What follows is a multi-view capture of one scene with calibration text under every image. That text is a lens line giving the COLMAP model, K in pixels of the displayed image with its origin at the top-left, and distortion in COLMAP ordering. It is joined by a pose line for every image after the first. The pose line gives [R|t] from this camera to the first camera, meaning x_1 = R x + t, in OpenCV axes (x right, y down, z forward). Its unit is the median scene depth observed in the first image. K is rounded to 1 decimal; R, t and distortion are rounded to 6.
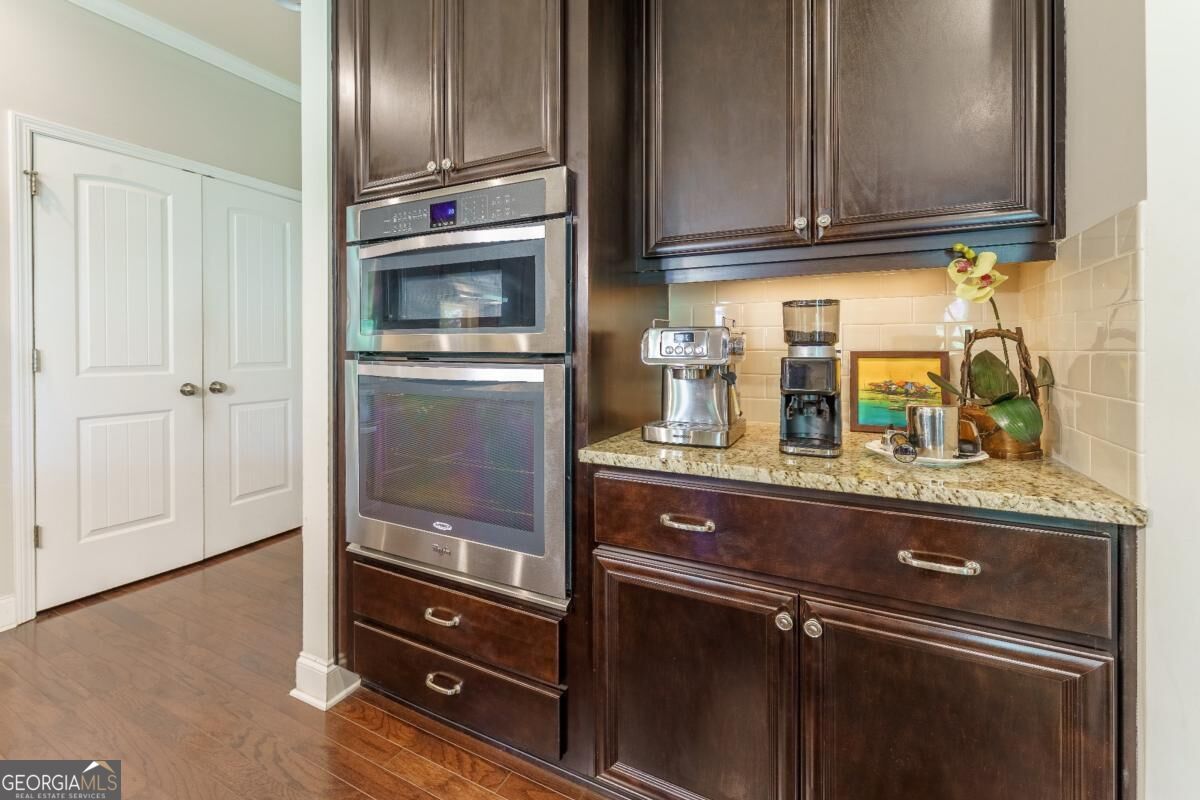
lens RADIAL K [[500.6, 0, 605.5], [0, 500.6, 366.4], [0, 0, 1]] dist [-0.000371, -0.000101]
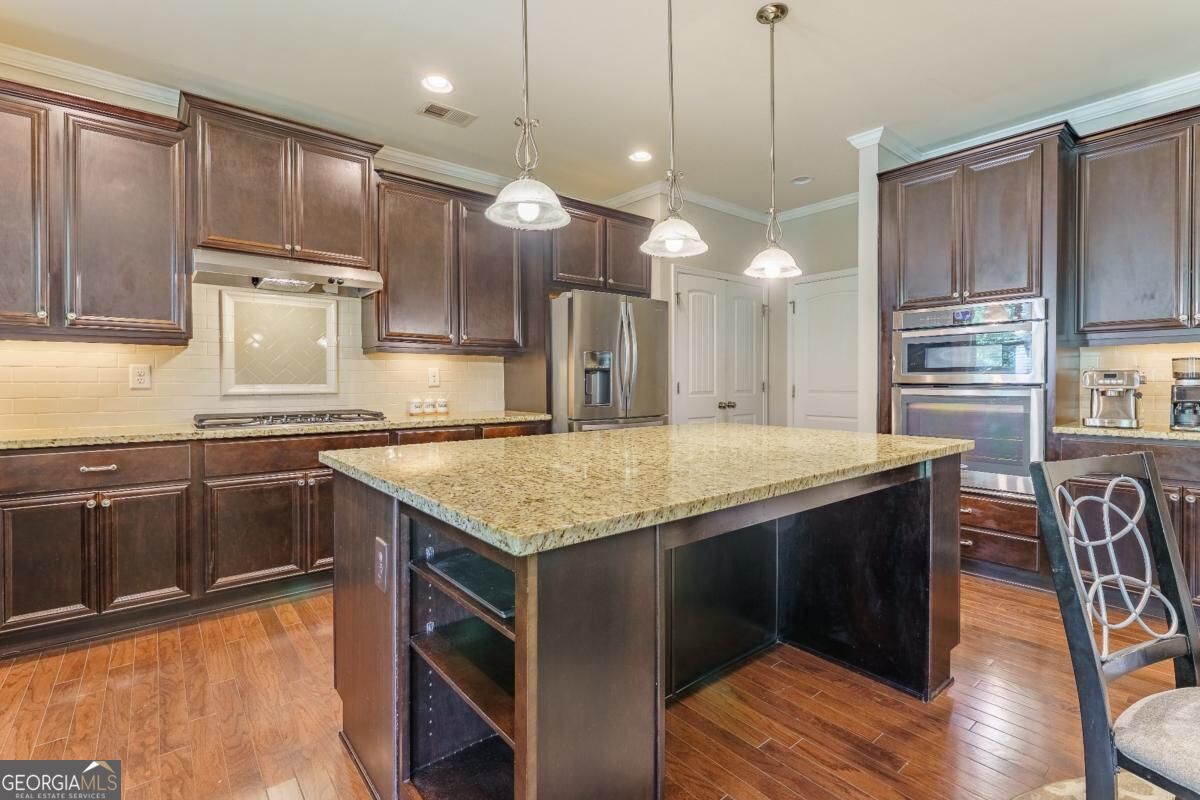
lens RADIAL K [[590.8, 0, 602.2], [0, 590.8, 396.1], [0, 0, 1]] dist [-0.001409, -0.000744]
pose [[0.917624, 0.003373, -0.397435, -0.805080], [-0.005654, 0.999974, -0.004568, 0.050236], [0.397409, 0.006439, 0.917619, -2.087677]]
